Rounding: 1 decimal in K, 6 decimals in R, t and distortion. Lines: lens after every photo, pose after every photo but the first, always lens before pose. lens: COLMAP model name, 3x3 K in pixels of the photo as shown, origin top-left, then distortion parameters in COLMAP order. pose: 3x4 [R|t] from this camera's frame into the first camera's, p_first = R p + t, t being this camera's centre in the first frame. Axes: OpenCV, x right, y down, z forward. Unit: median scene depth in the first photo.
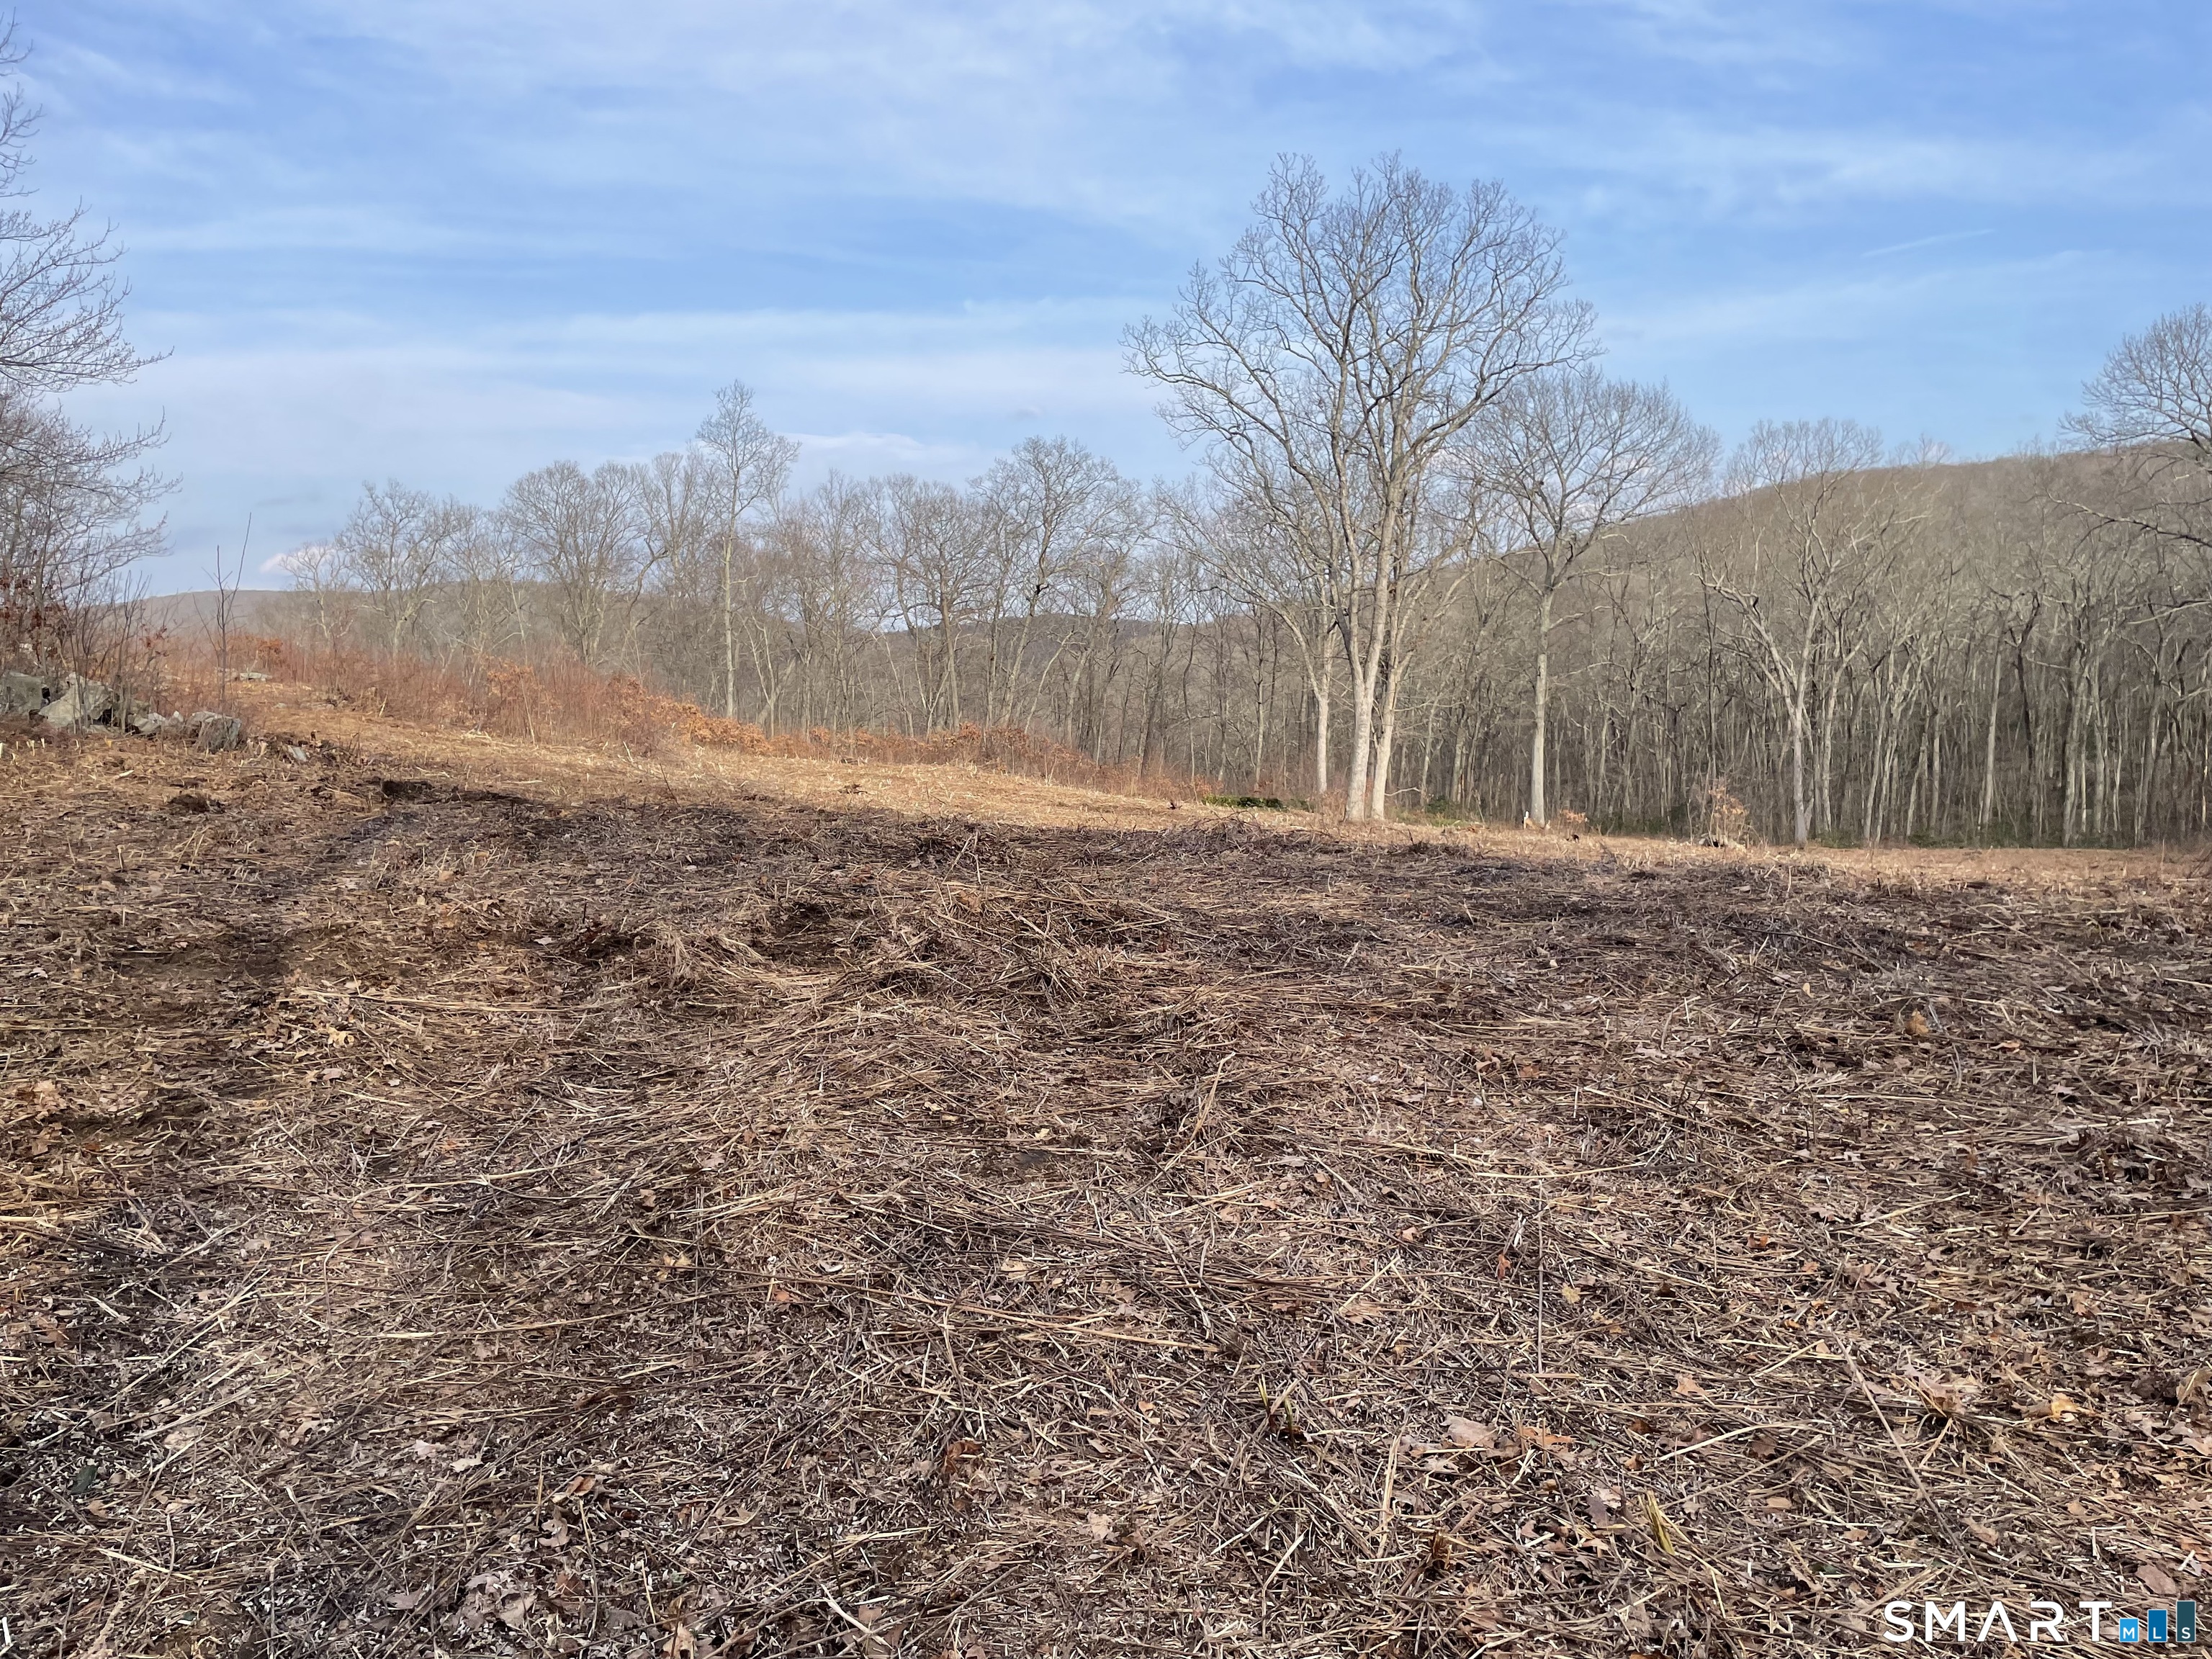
lens RADIAL K [[1714.8, 0, 1094.4], [0, 1714.8, 806.0], [0, 0, 1]] dist [0.010083, -0.030541]
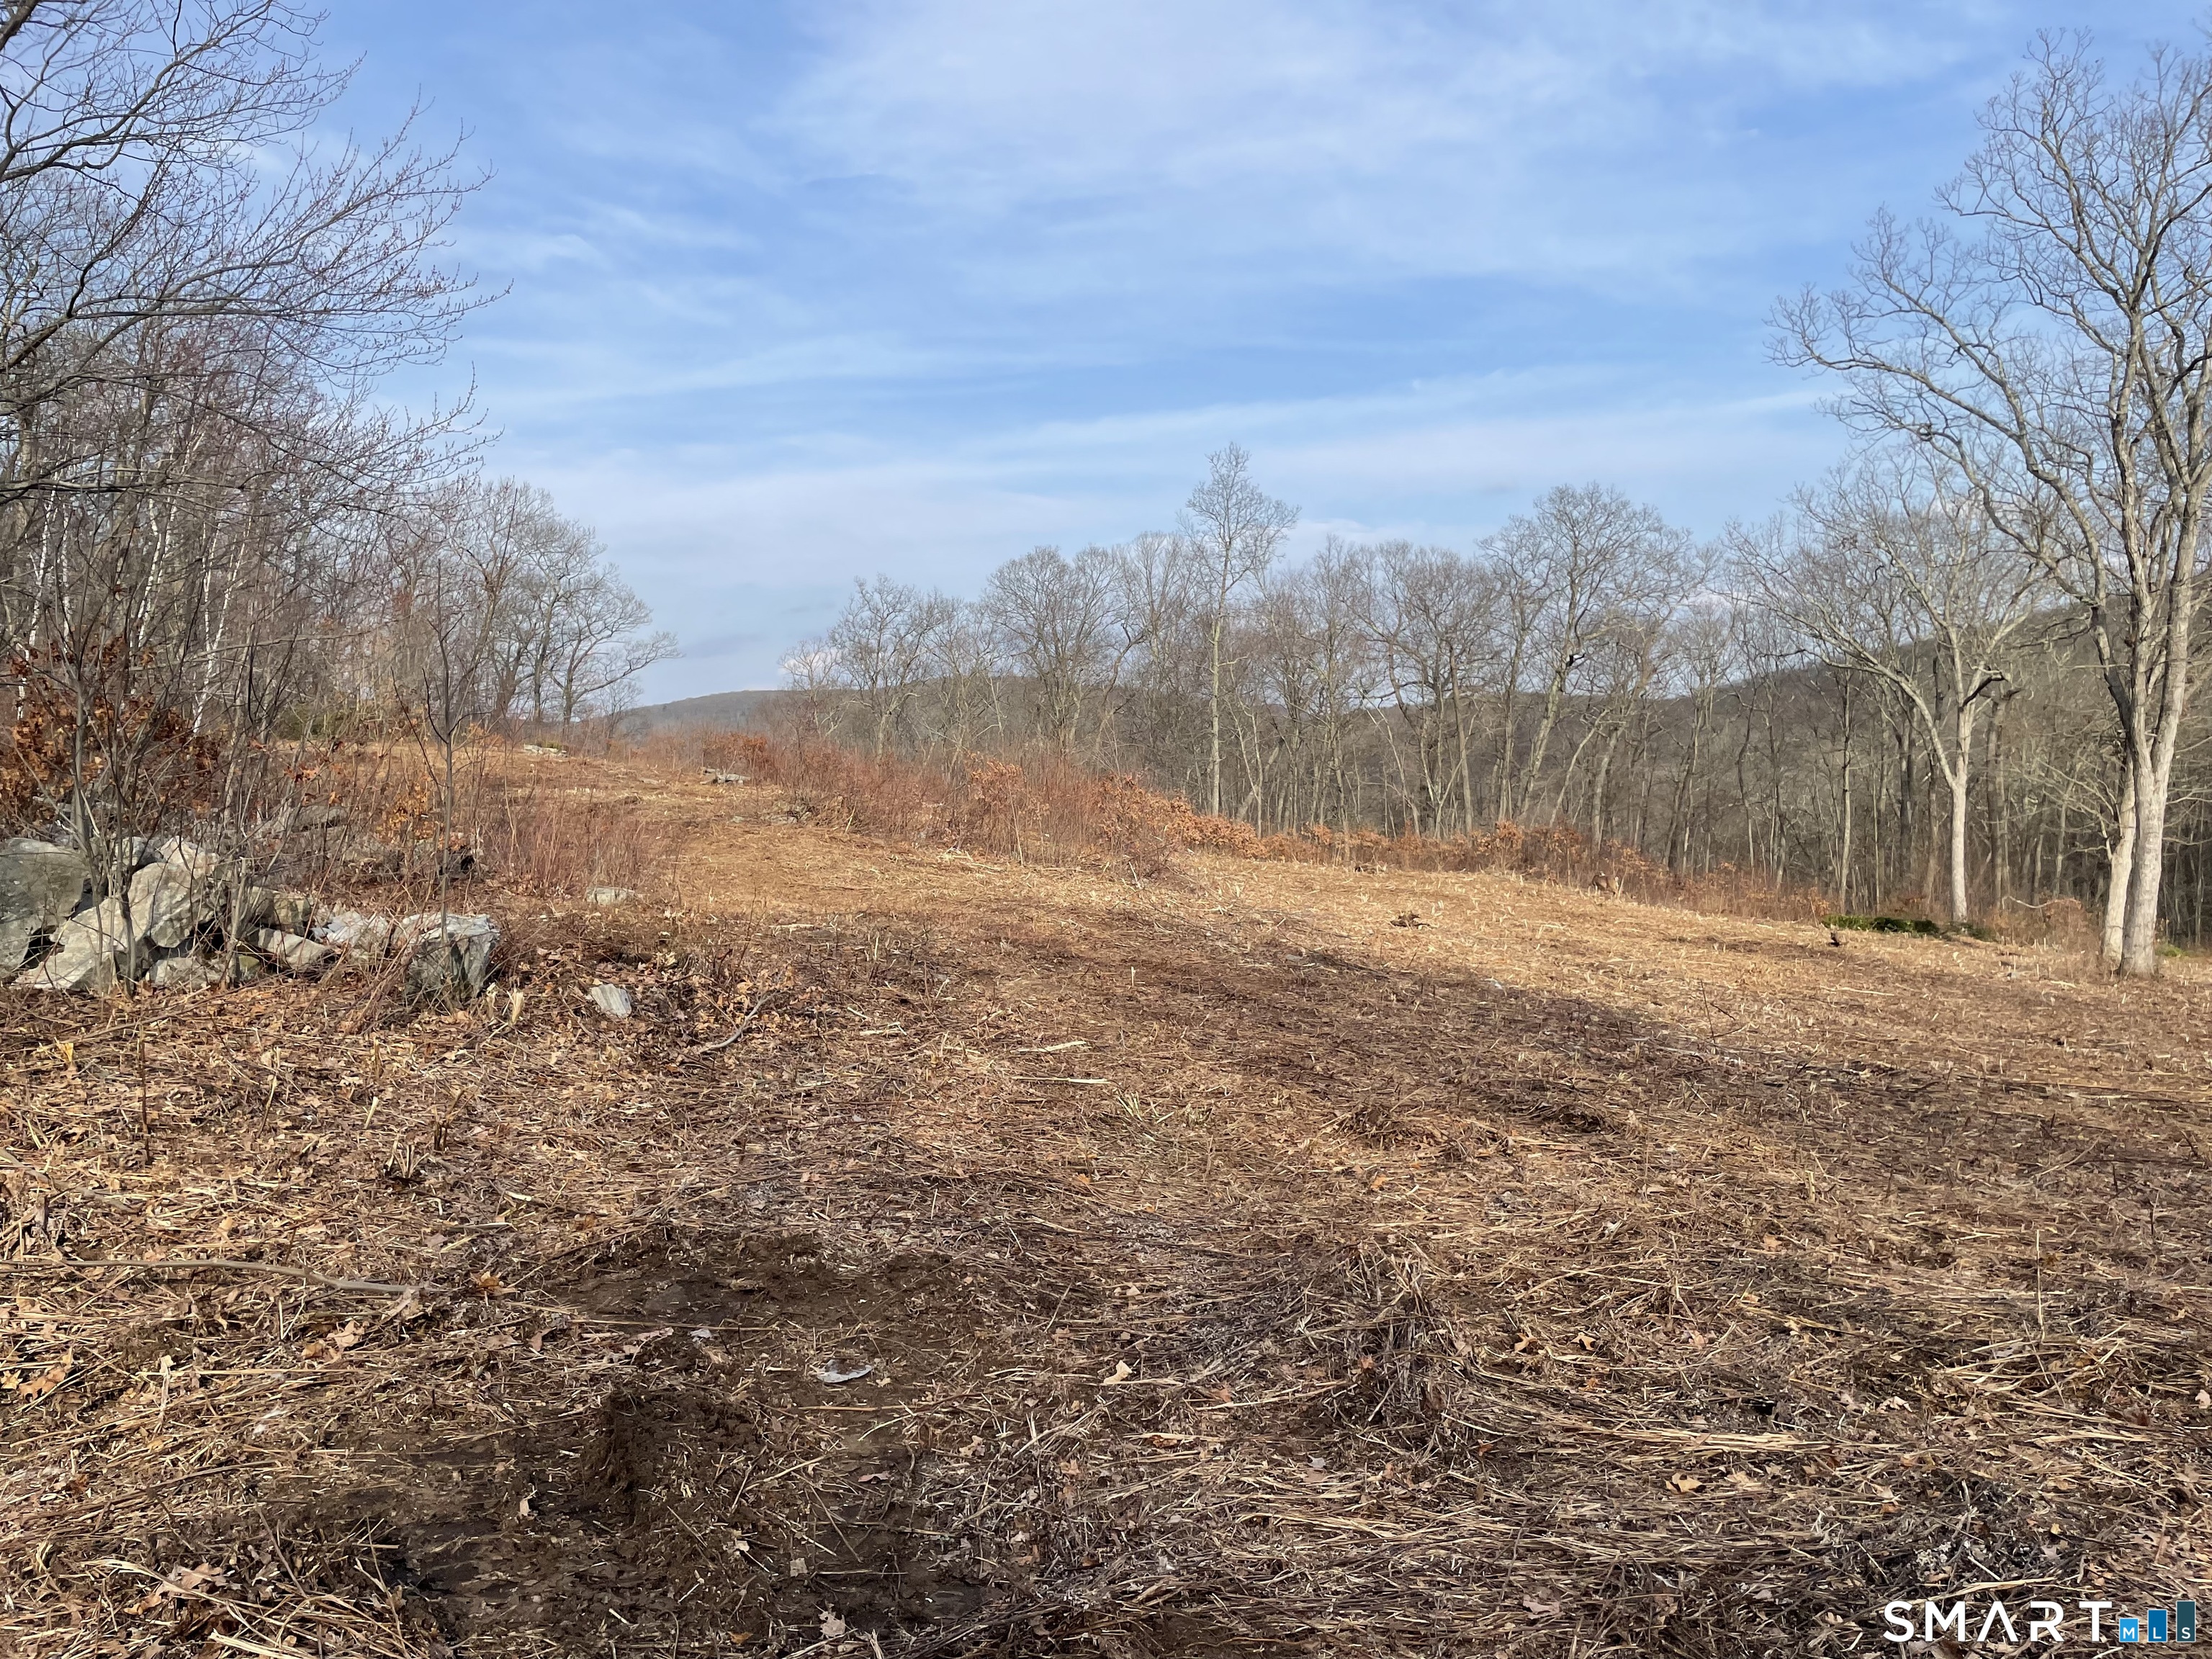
lens RADIAL K [[1714.8, 0, 1057.2], [0, 1714.8, 844.6], [0, 0, 1]] dist [0.010083, -0.030541]
pose [[0.959666, -0.005293, -0.281093, -0.035154], [-0.001689, 0.999696, -0.024588, -0.011546], [0.281138, 0.024071, 0.959365, 0.095606]]
